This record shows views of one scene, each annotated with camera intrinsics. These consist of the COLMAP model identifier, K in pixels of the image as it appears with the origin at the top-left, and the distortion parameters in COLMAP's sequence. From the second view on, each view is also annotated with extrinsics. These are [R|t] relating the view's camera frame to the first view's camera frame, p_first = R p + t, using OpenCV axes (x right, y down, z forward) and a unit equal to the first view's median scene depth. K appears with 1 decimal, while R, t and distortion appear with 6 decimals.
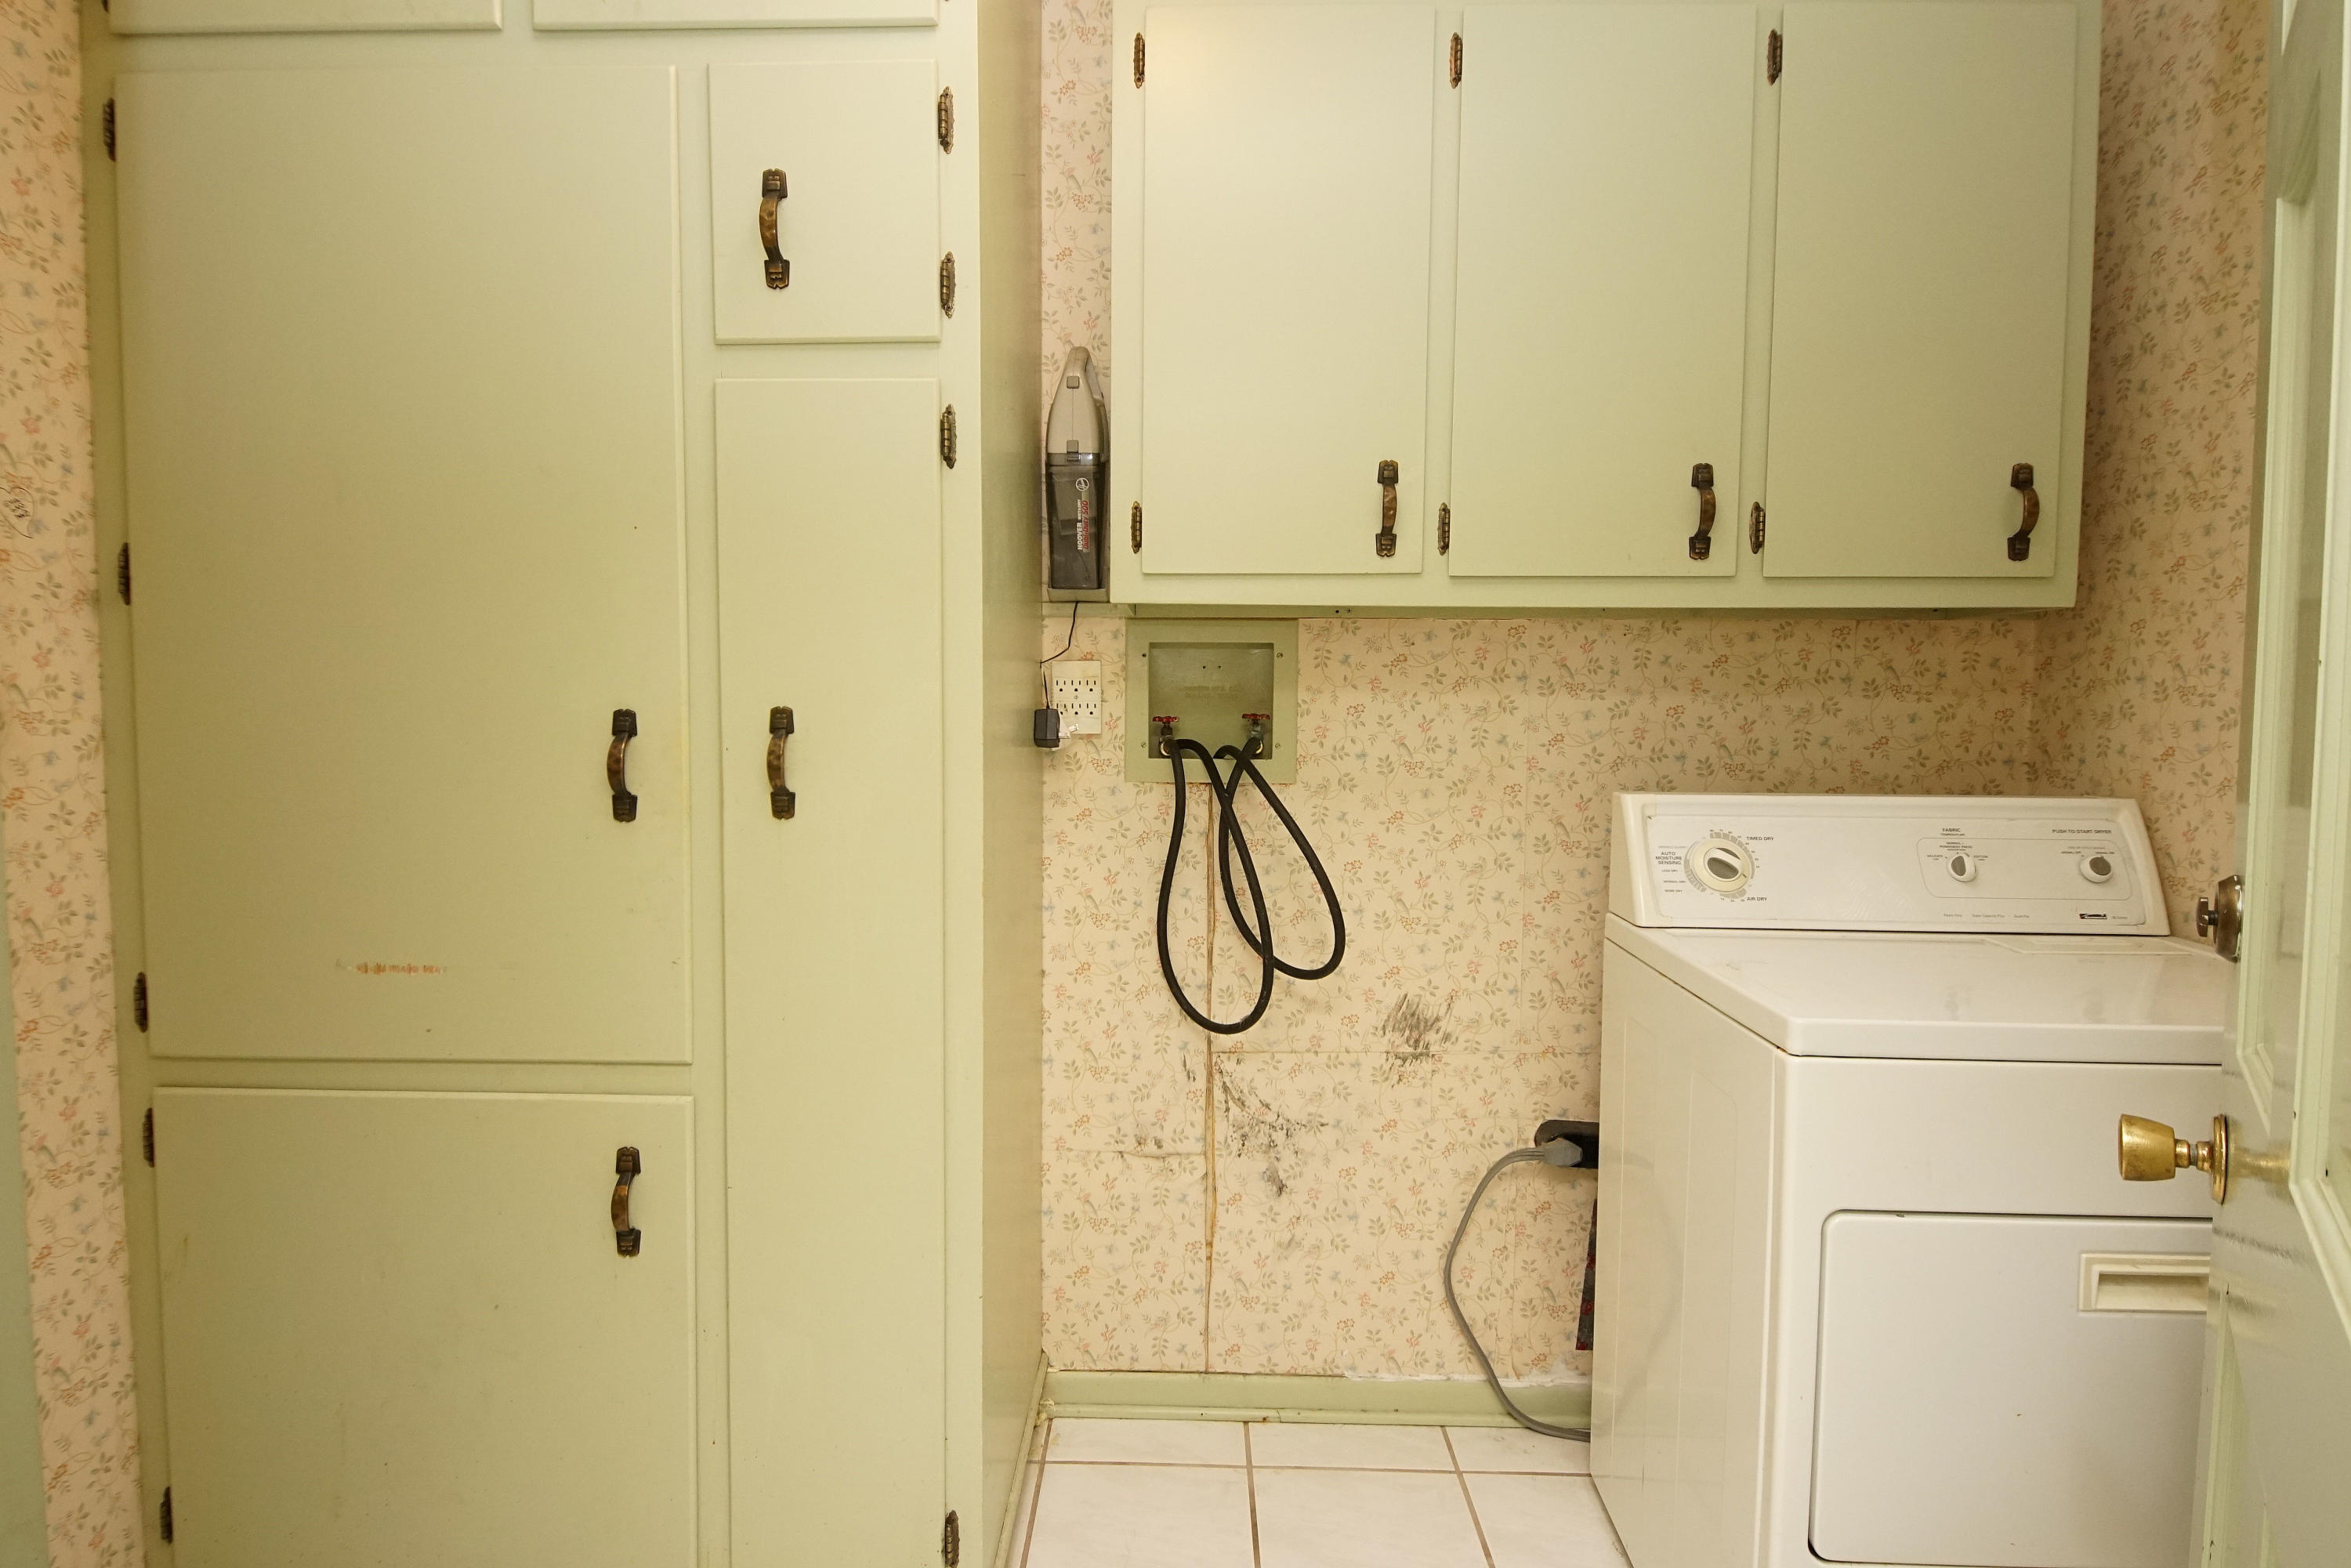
lens RADIAL K [[1259.9, 0, 1145.7], [0, 1259.9, 775.8], [0, 0, 1]] dist [0.043724, -0.042491]
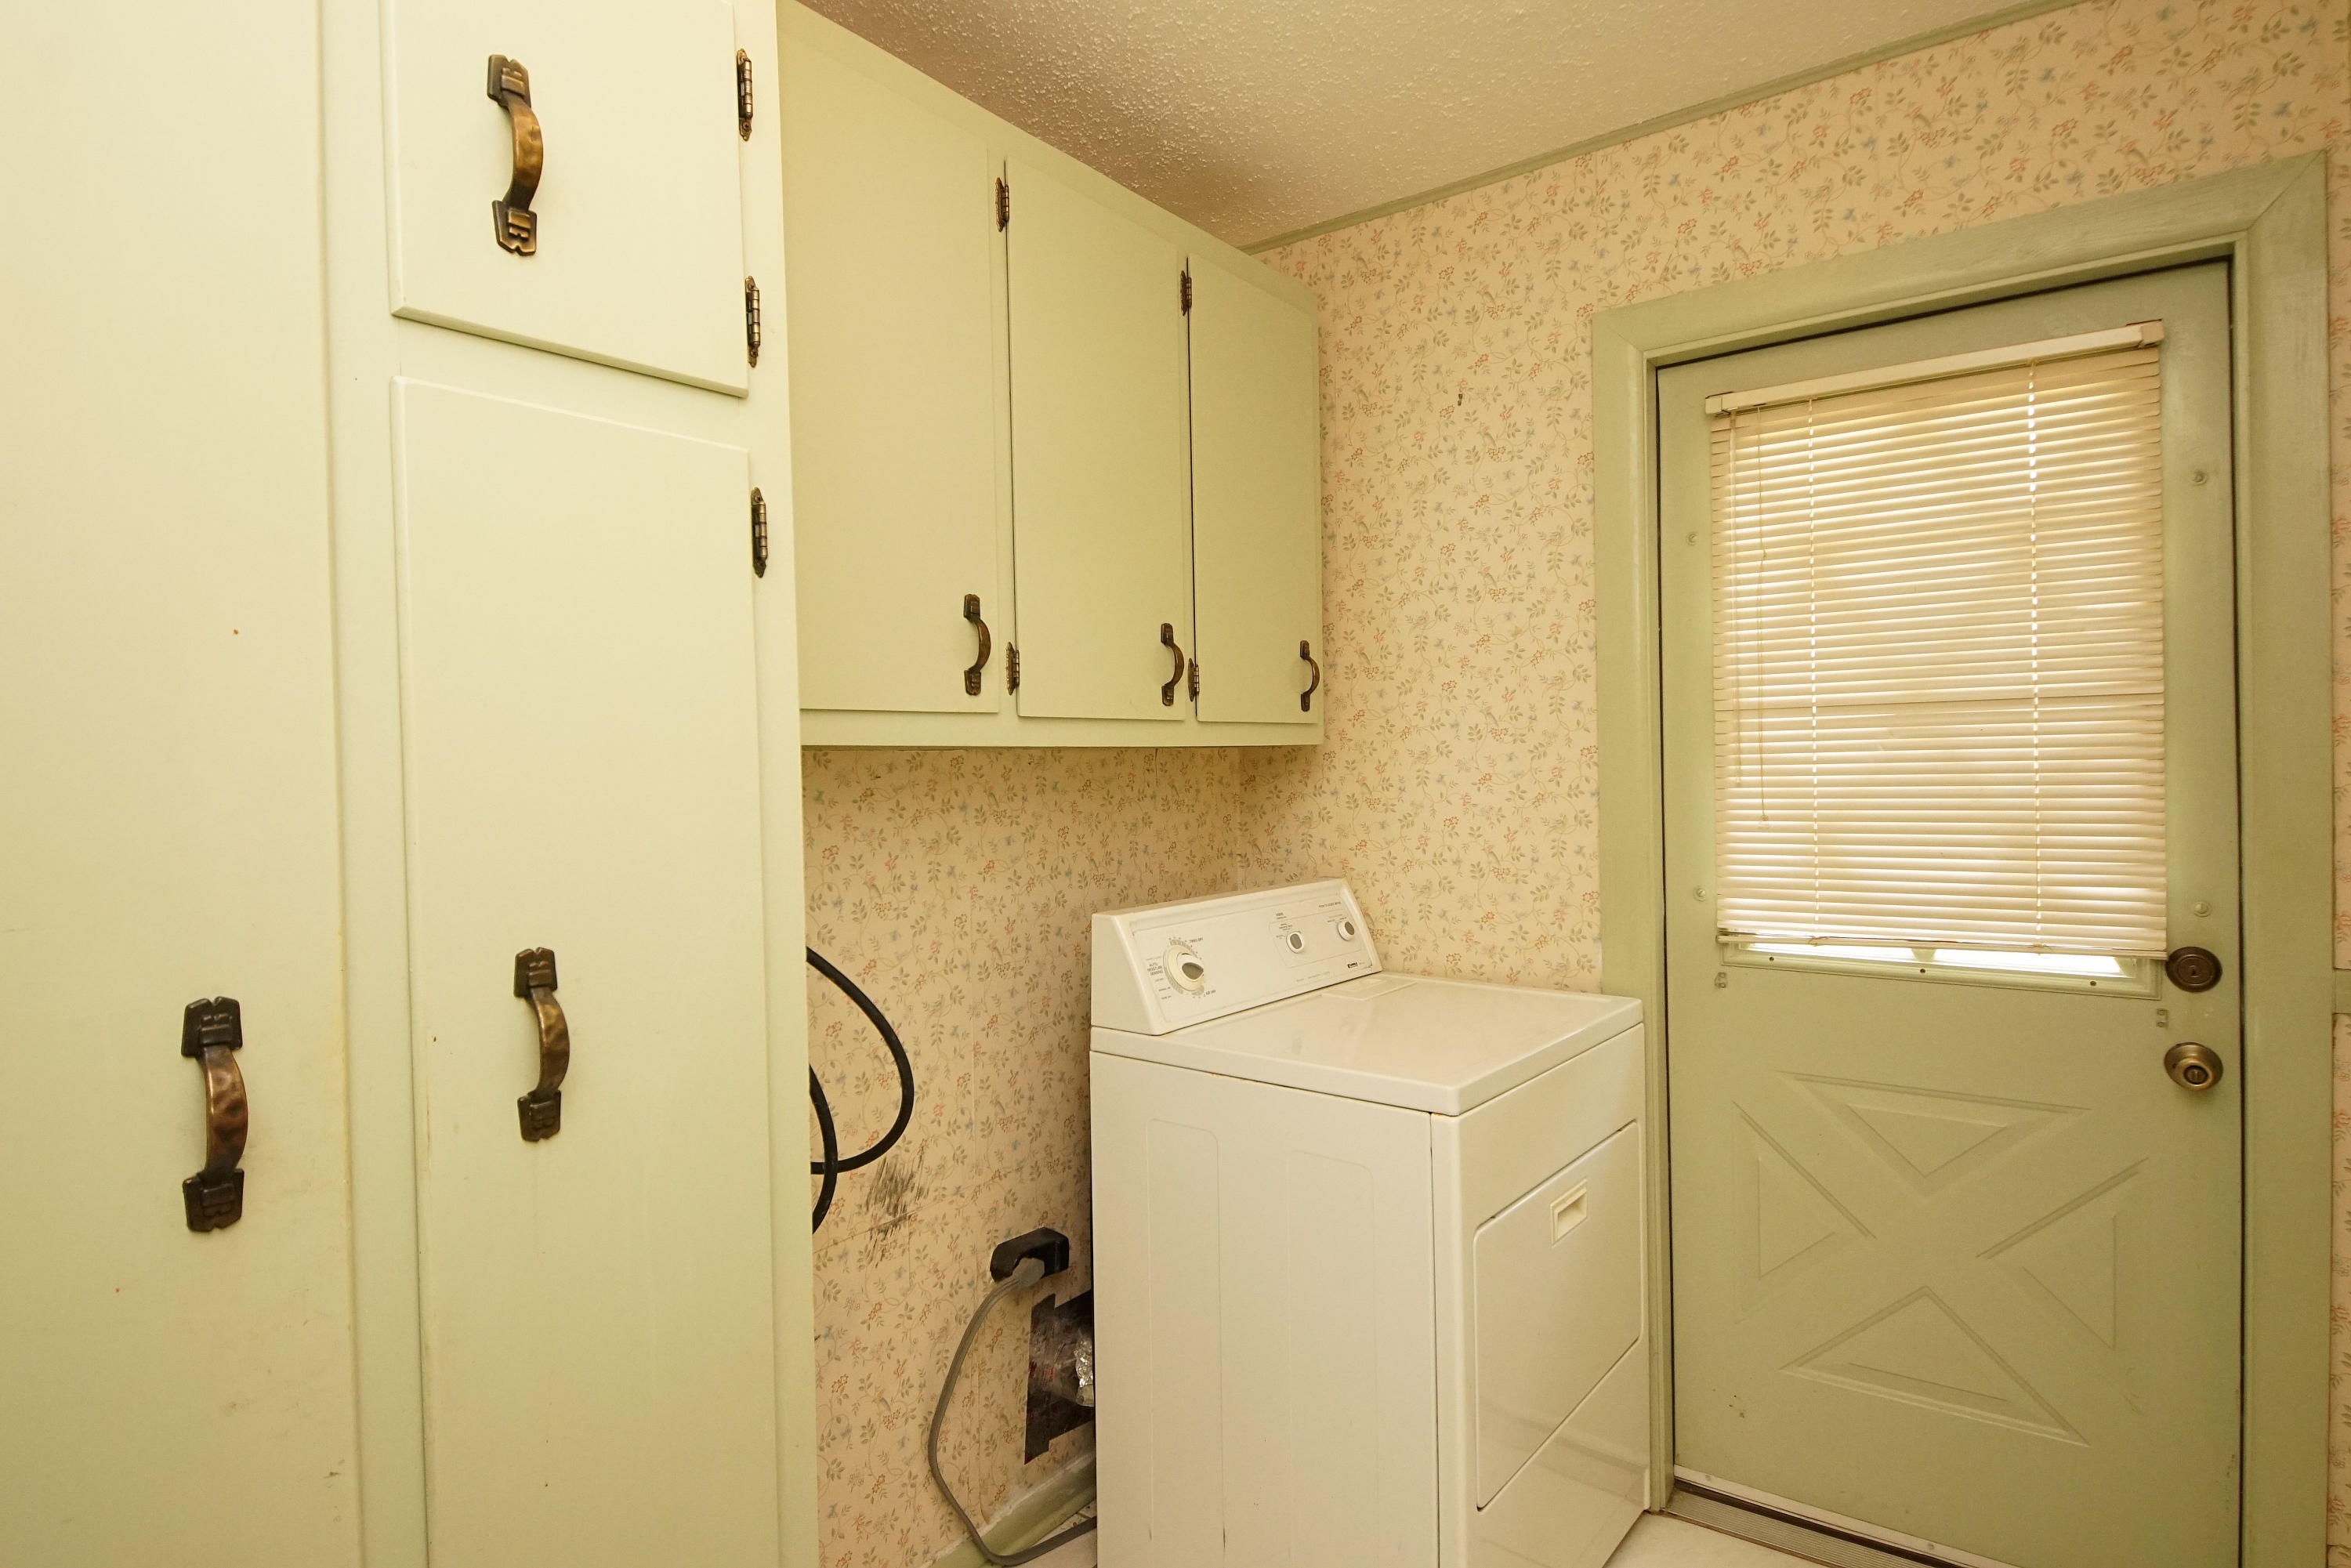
lens RADIAL K [[1259.9, 0, 1145.7], [0, 1259.9, 775.8], [0, 0, 1]] dist [0.043724, -0.042491]
pose [[0.586515, -0.027991, 0.809455, -0.423763], [0.072642, 0.997193, -0.018152, -0.073956], [-0.806674, 0.069446, 0.586902, 0.295943]]
